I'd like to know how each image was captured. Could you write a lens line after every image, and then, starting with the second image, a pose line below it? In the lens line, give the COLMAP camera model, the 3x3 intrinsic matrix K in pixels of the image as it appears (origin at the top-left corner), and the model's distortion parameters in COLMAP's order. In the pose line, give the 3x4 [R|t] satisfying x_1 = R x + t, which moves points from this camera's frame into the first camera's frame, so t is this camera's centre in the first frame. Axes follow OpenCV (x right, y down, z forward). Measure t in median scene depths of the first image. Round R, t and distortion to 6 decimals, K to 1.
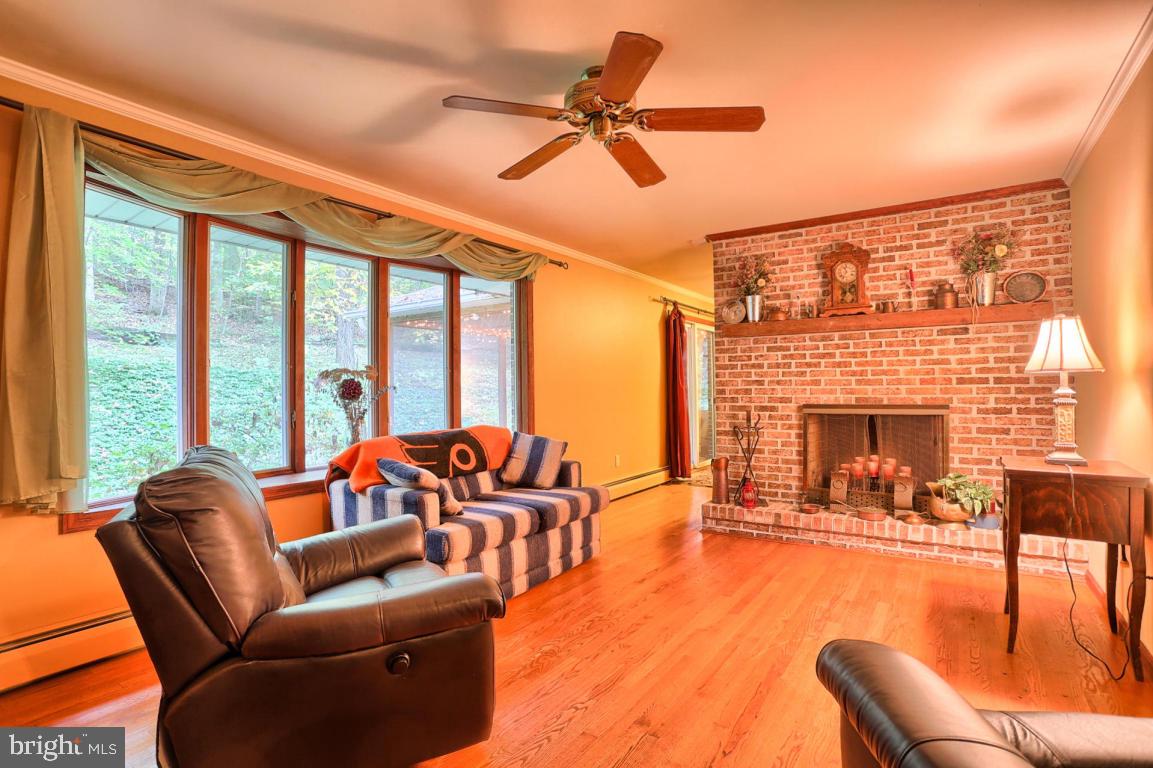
lens RADIAL K [[560.0, 0, 579.2], [0, 560.0, 383.9], [0, 0, 1]] dist [-0.059415, 0.022533]
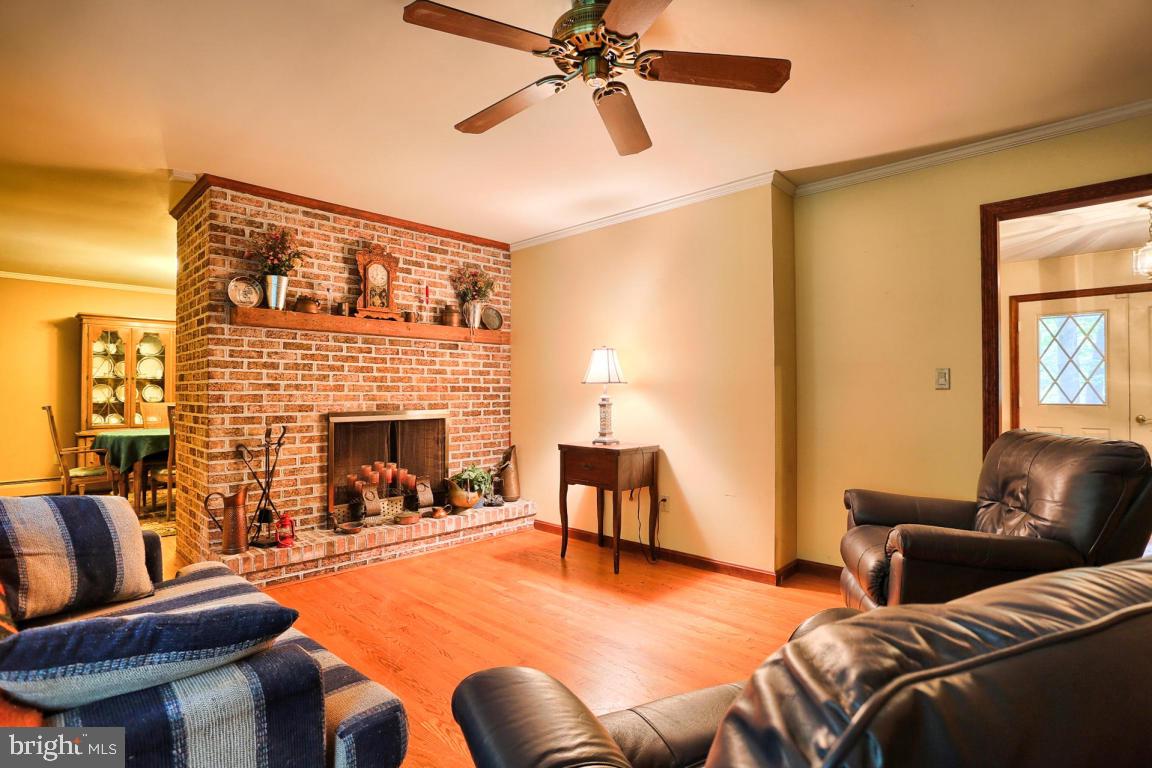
lens RADIAL K [[571.2, 0, 576.0], [0, 571.2, 384.0], [0, 0, 1]] dist [-0.063033, 0.026522]
pose [[0.166658, 0.022618, 0.985755, -0.423270], [-0.010546, 0.999721, -0.021155, 0.006687], [-0.985958, -0.006870, 0.166850, 0.479849]]
